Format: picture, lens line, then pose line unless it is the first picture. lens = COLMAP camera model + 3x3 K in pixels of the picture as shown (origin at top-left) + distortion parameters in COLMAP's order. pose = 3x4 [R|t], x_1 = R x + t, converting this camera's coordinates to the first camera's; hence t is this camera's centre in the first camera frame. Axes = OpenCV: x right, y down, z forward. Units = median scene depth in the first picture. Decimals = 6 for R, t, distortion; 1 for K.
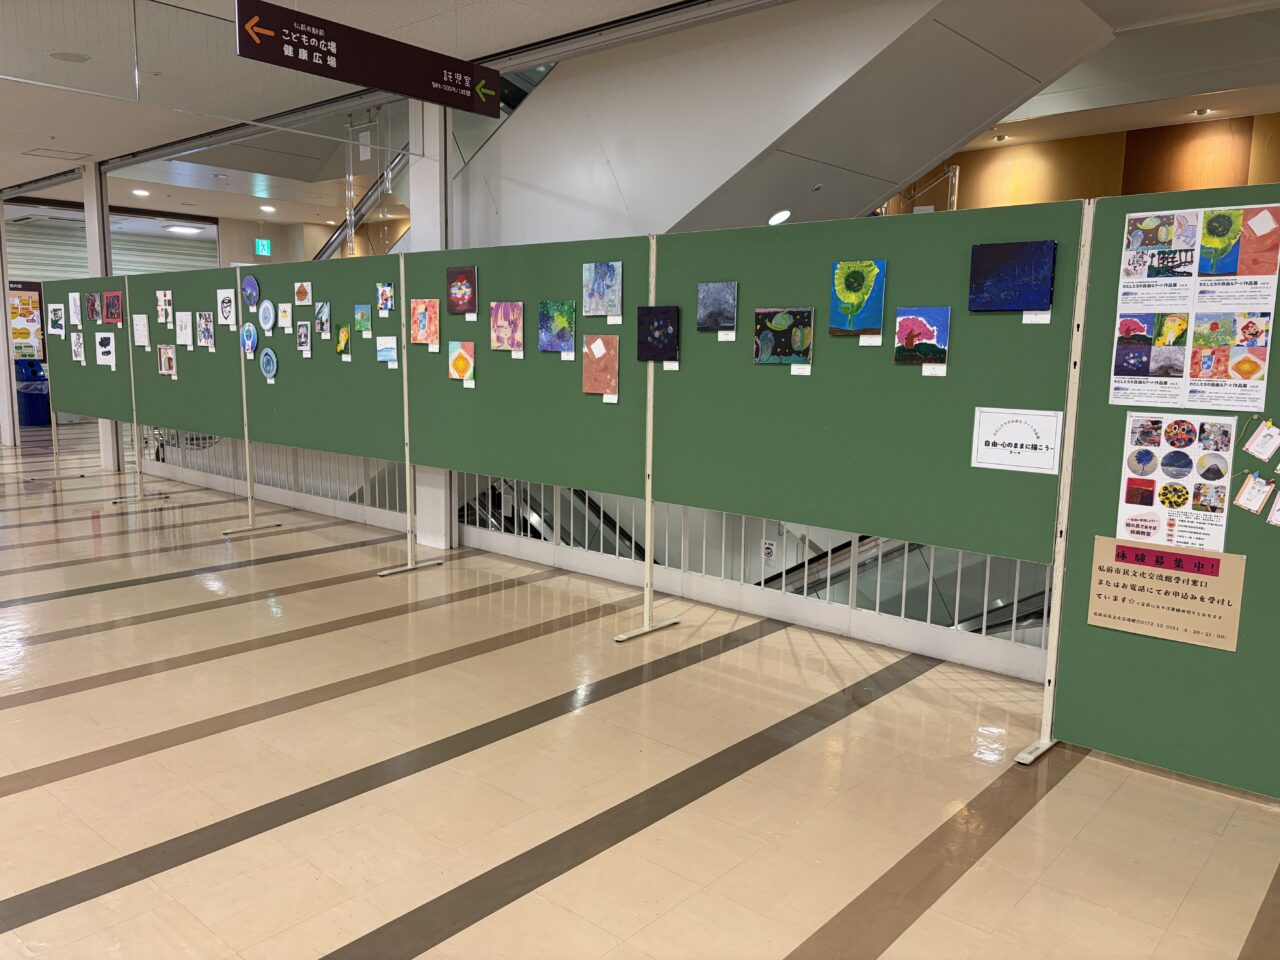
lens RADIAL K [[974.9, 0, 640.5], [0, 974.9, 490.7], [0, 0, 1]] dist [0.090318, -0.117102]
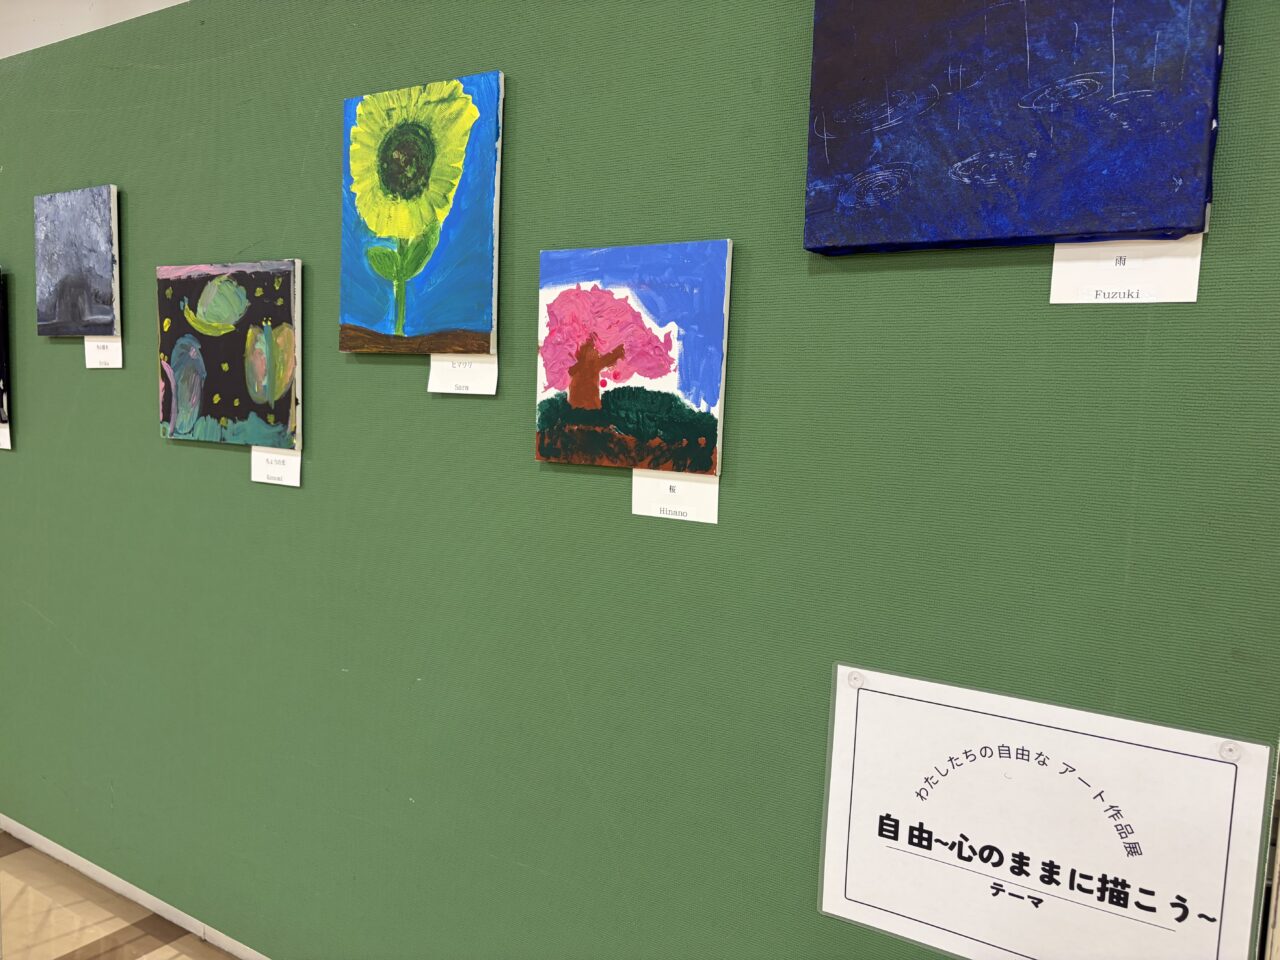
lens RADIAL K [[974.9, 0, 640.5], [0, 974.9, 490.7], [0, 0, 1]] dist [0.090318, -0.117102]
pose [[0.985802, 0.003841, 0.167867, 0.237133], [0.003758, 0.998983, -0.044925, -0.107918], [-0.167869, 0.044918, 0.984785, 0.721902]]
